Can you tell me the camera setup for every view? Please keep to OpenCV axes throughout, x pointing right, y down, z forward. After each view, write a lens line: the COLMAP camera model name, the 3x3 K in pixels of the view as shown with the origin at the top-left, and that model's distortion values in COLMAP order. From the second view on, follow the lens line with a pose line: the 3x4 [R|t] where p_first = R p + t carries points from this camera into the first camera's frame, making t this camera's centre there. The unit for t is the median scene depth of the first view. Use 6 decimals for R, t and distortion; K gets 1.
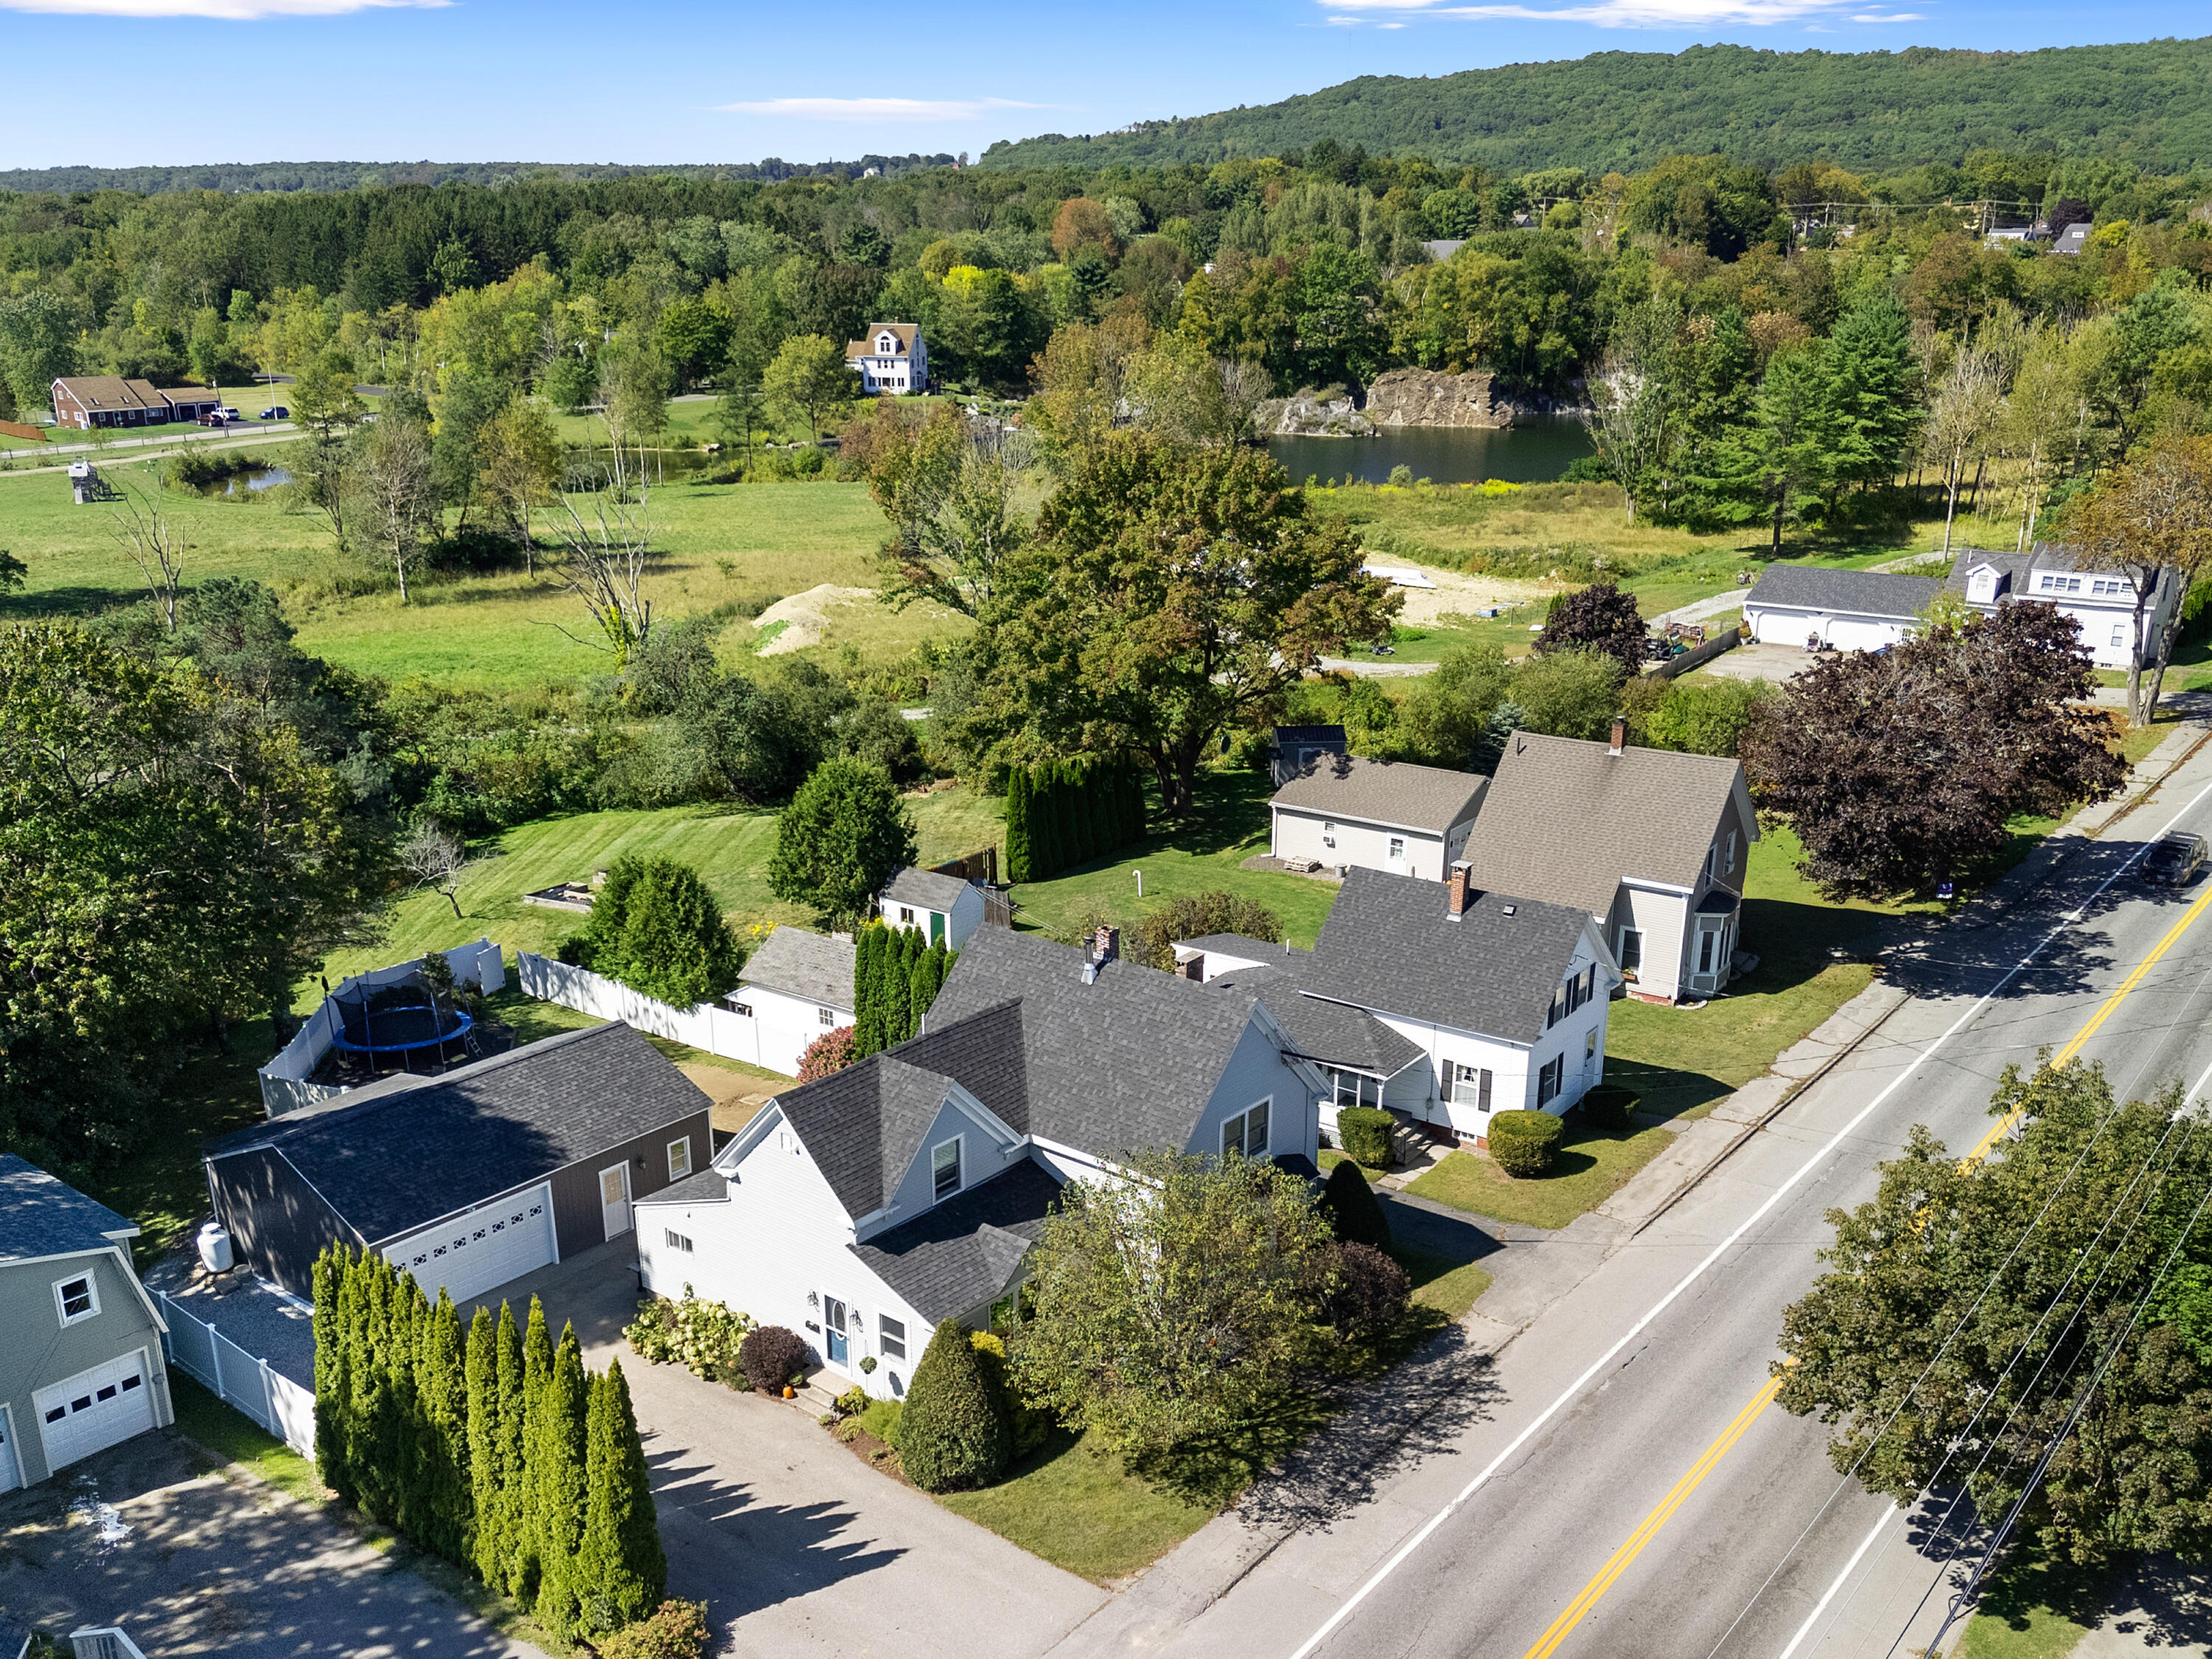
lens RADIAL K [[1943.0, 0, 1057.7], [0, 1943.0, 810.9], [0, 0, 1]] dist [0.102119, -0.099650]
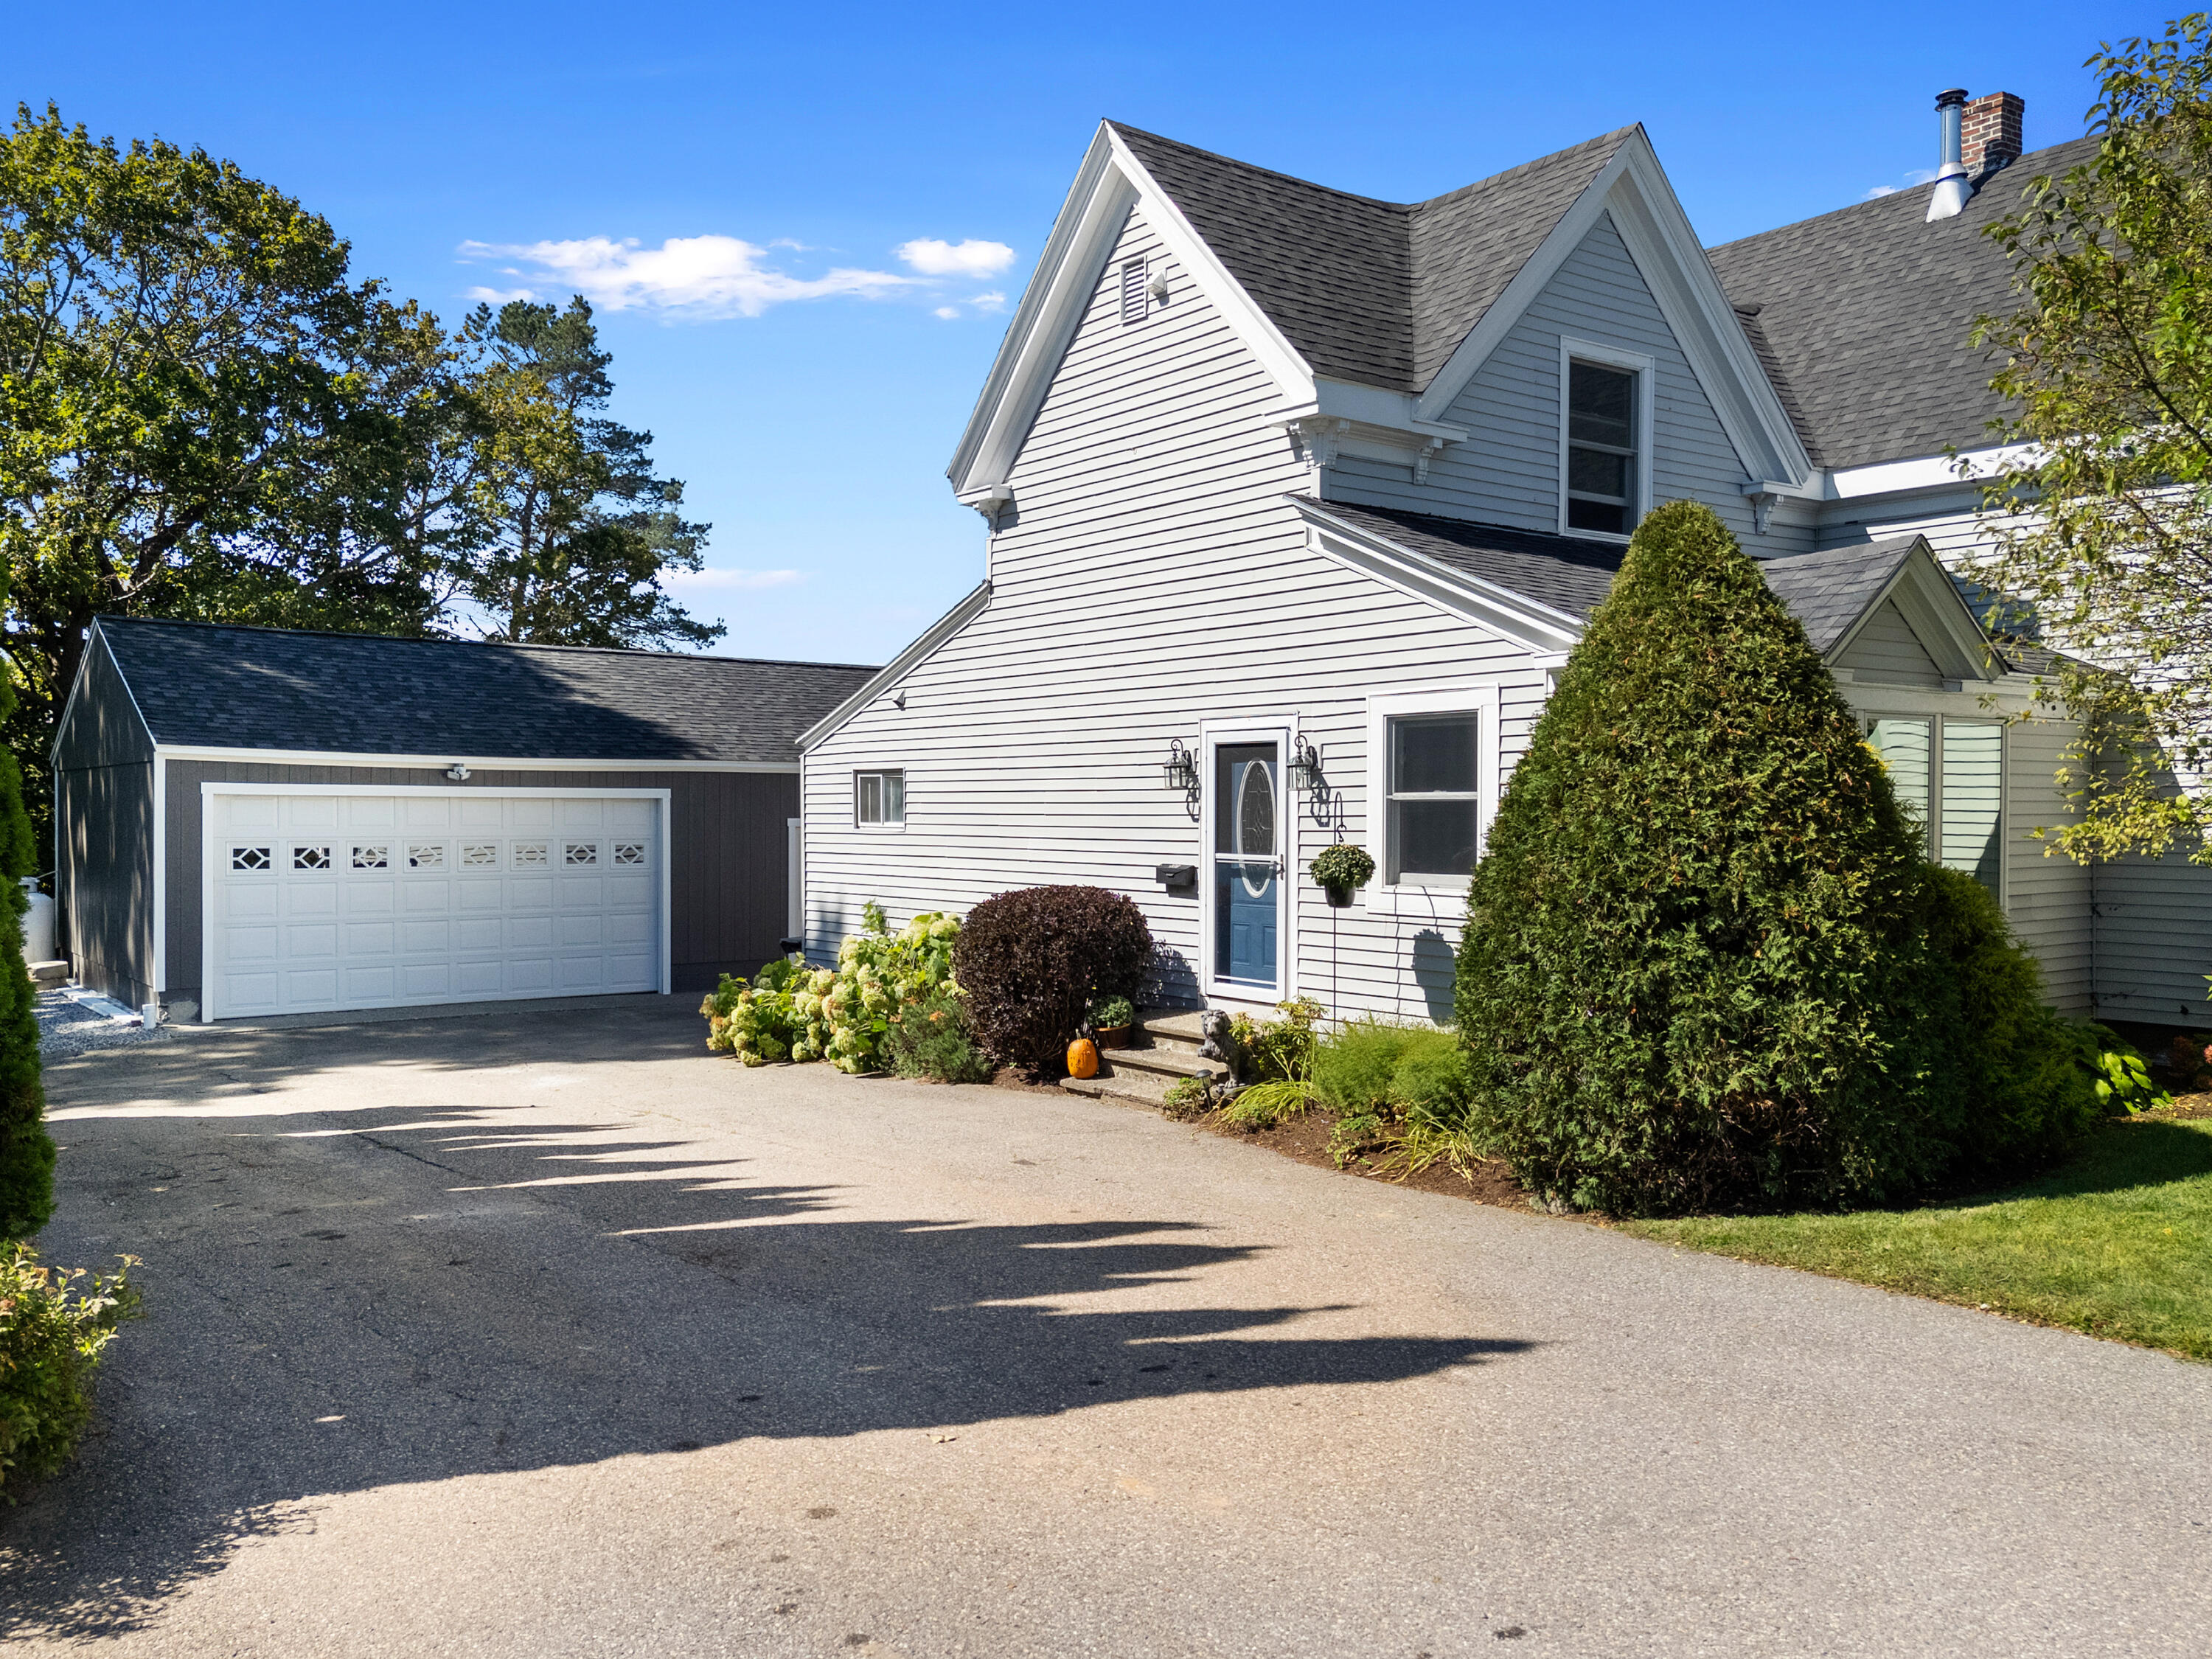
lens RADIAL K [[1683.2, 0, 1111.1], [0, 1683.2, 836.8], [0, 0, 1]] dist [0.124619, -0.113929]
pose [[0.973401, 0.020477, -0.228191, -0.070559], [-0.078153, 0.965936, -0.246699, 0.331824], [0.215366, 0.257971, 0.941843, 0.727182]]
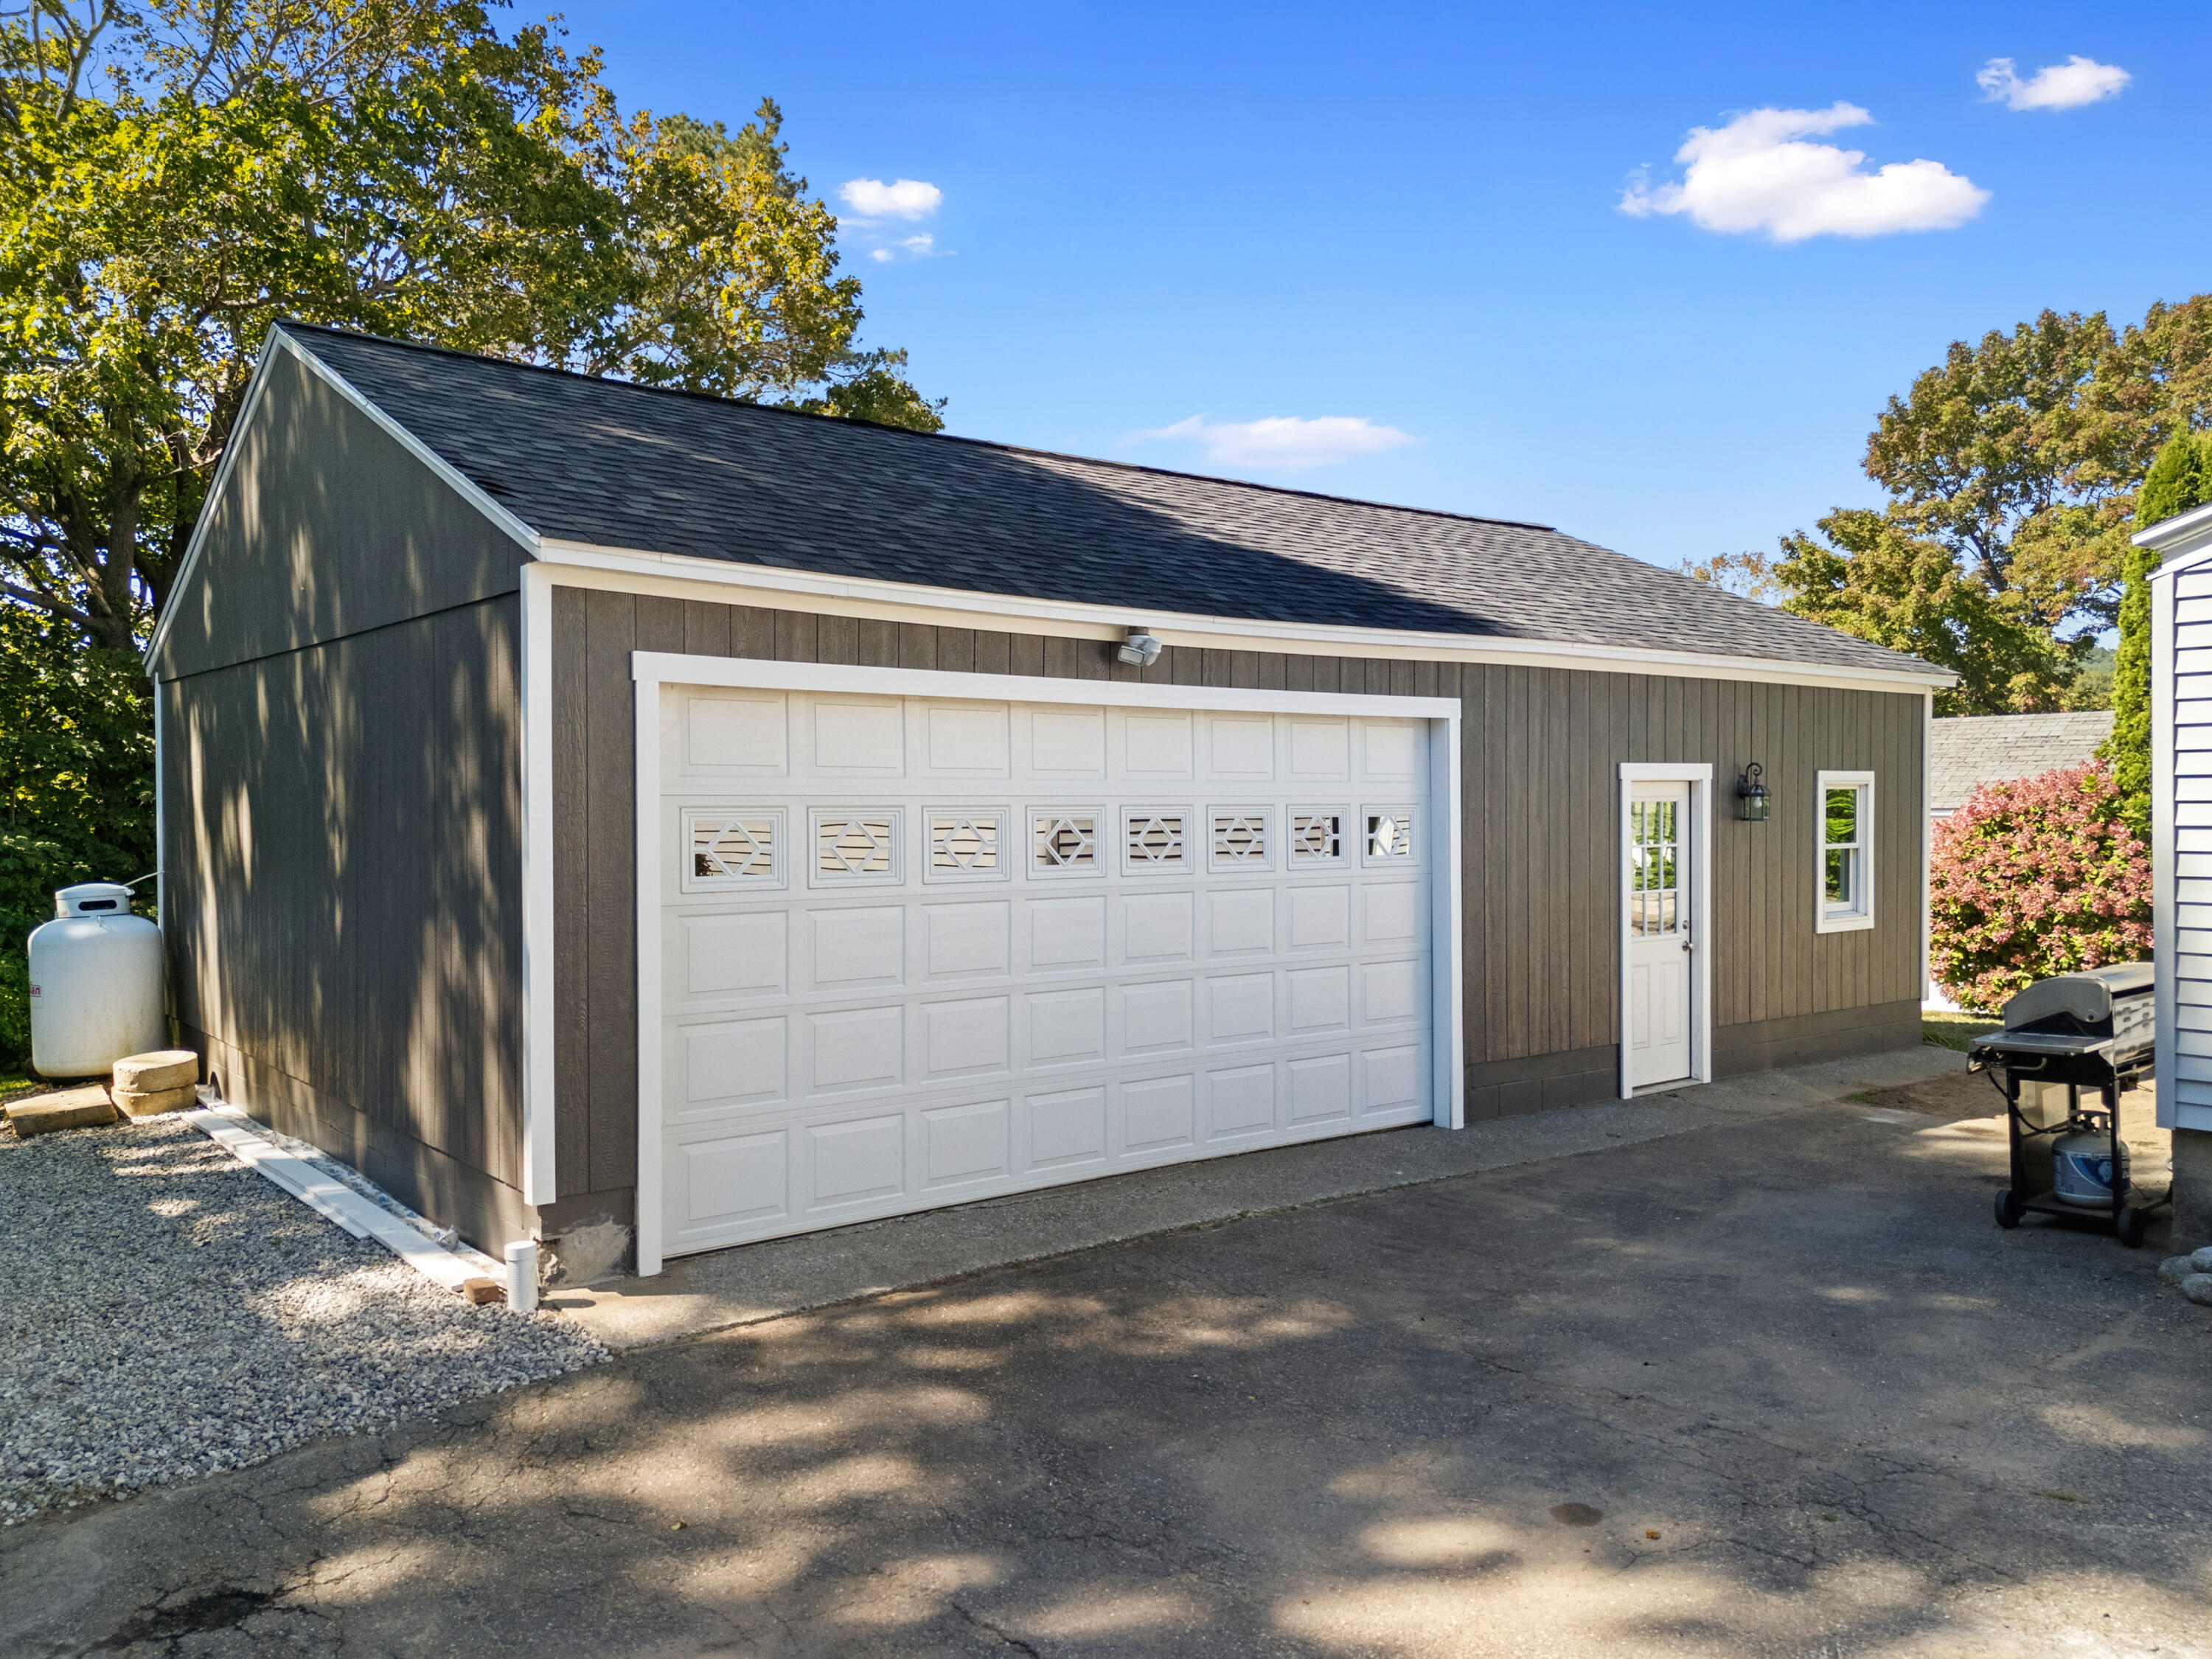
lens RADIAL K [[1641.1, 0, 1108.6], [0, 1641.1, 844.6], [0, 0, 1]] dist [0.019865, -0.016856]
pose [[0.978933, 0.017633, -0.203420, -0.291848], [-0.066732, 0.969184, -0.237126, 0.286674], [0.192970, 0.245705, 0.949943, 0.925549]]
